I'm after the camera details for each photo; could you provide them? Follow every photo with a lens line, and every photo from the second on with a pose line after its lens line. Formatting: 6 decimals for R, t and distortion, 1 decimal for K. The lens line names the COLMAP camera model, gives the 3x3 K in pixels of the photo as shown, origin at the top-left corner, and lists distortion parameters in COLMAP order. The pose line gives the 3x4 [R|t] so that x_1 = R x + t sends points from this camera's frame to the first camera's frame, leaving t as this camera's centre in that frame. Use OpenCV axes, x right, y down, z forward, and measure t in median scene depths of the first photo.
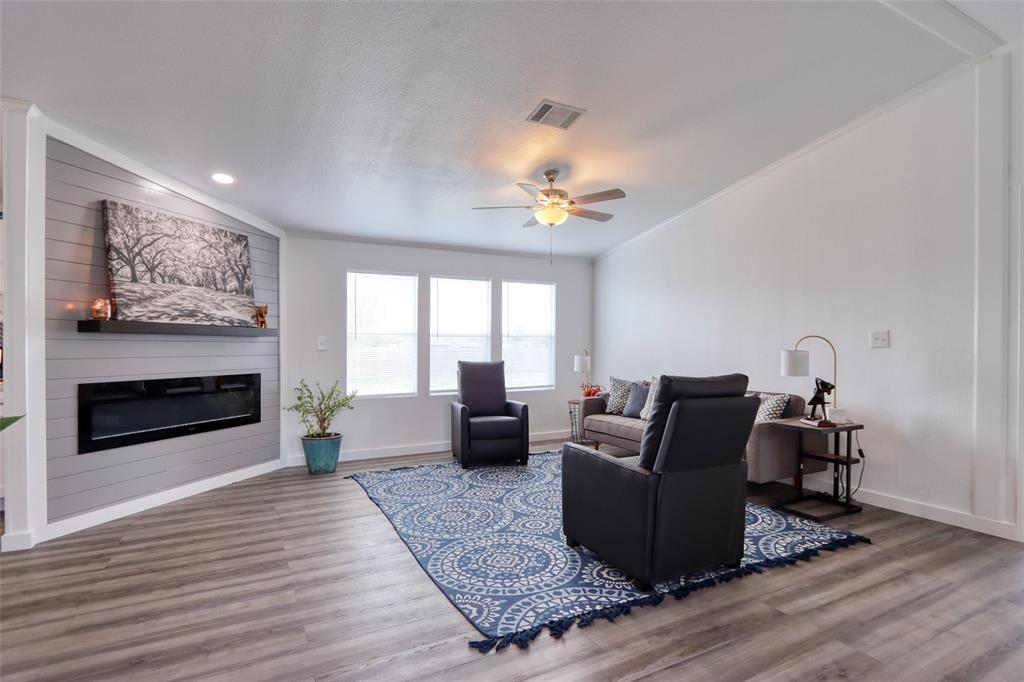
lens RADIAL K [[516.3, 0, 514.5], [0, 516.3, 349.0], [0, 0, 1]] dist [-0.012182, -0.000016]
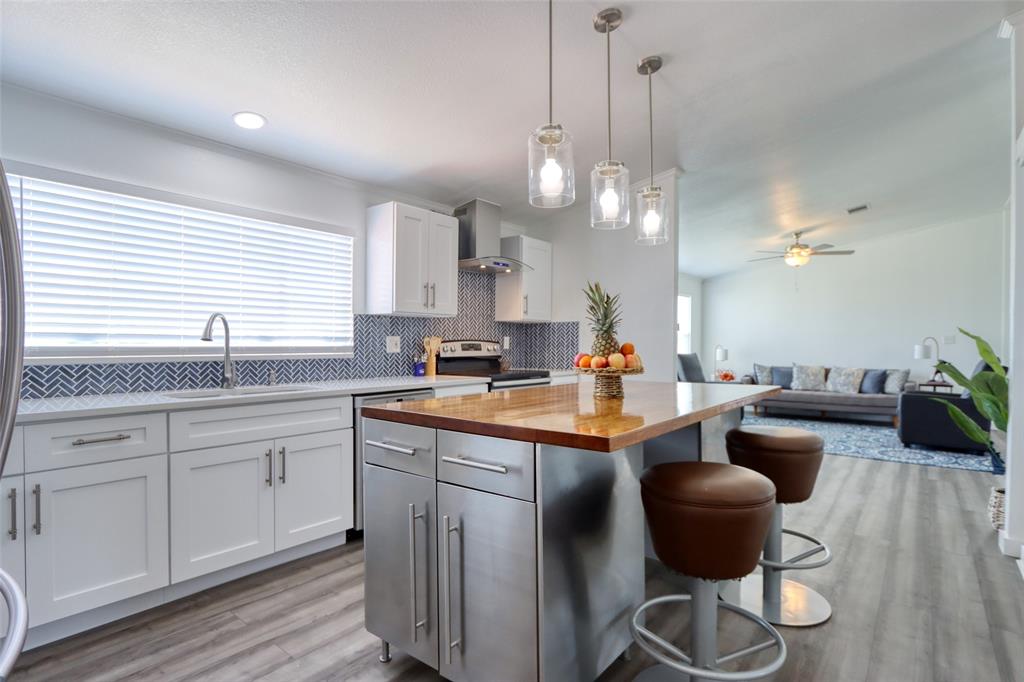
lens RADIAL K [[513.1, 0, 515.5], [0, 513.1, 348.9], [0, 0, 1]] dist [-0.015907, 0.002363]
pose [[0.918335, -0.001659, 0.395802, -1.602619], [-0.000691, 0.999983, 0.005795, 0.006769], [-0.395805, -0.005596, 0.918318, -0.118134]]
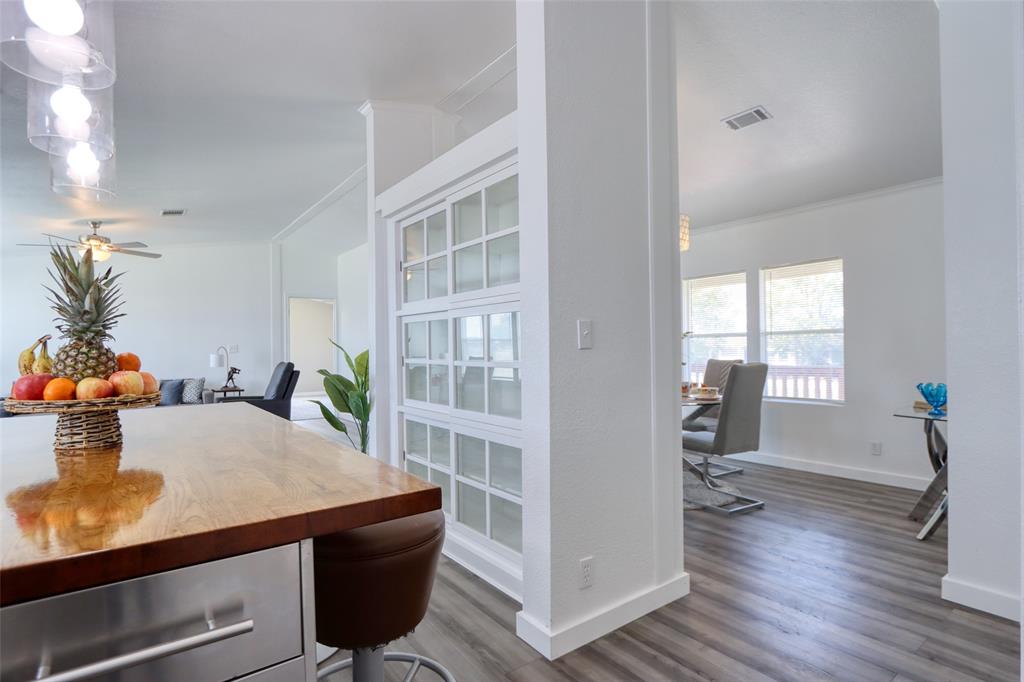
lens RADIAL K [[513.1, 0, 515.5], [0, 513.1, 348.9], [0, 0, 1]] dist [-0.015907, 0.002363]
pose [[-0.157767, 0.004692, 0.987465, -1.651357], [0.016320, 0.999865, -0.002143, 0.005308], [-0.987341, 0.015777, -0.157822, 0.171397]]
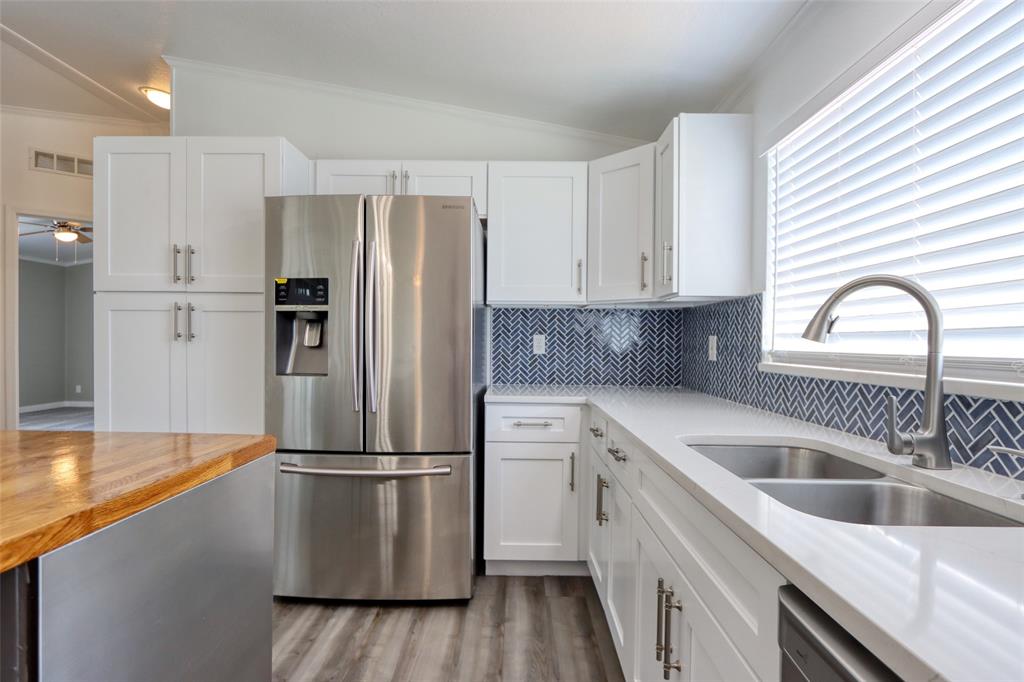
lens RADIAL K [[528.3, 0, 513.7], [0, 528.3, 349.7], [0, 0, 1]] dist [-0.010526, 0.000299]
pose [[-0.475207, 0.007128, -0.879845, -1.306571], [-0.015627, 0.999741, 0.016539, 0.002528], [0.879735, 0.021609, -0.474972, 0.724015]]
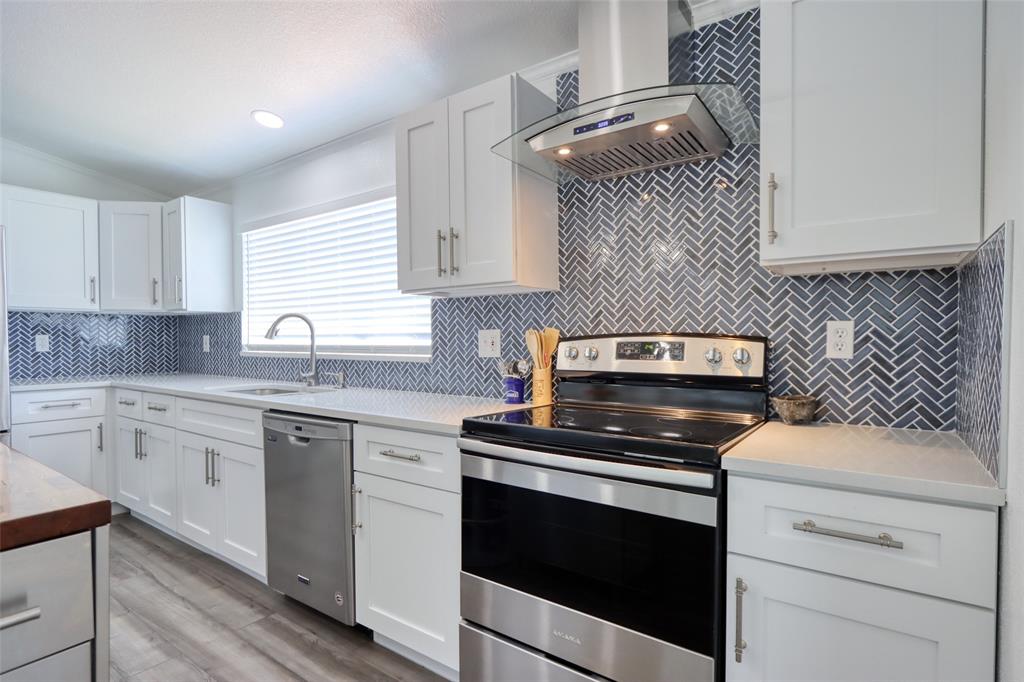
lens RADIAL K [[513.1, 0, 515.5], [0, 513.1, 348.9], [0, 0, 1]] dist [-0.015907, 0.002363]
pose [[0.452263, 0.015771, -0.891745, -0.821336], [-0.002633, 0.999863, 0.016347, 0.000059], [0.891881, -0.005045, 0.452242, 0.714320]]
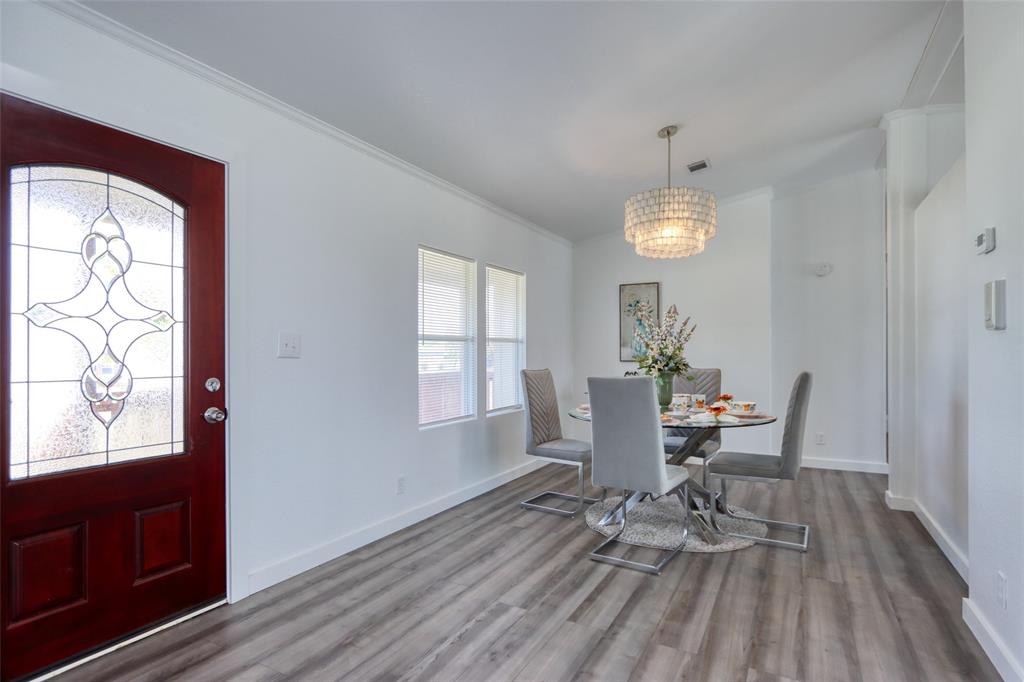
lens RADIAL K [[516.3, 0, 514.5], [0, 516.3, 349.0], [0, 0, 1]] dist [-0.012182, -0.000016]
pose [[-0.836649, -0.003207, -0.547730, 0.275475], [-0.002711, 0.999995, -0.001715, -0.003476], [0.547732, 0.000050, -0.836654, 0.341006]]
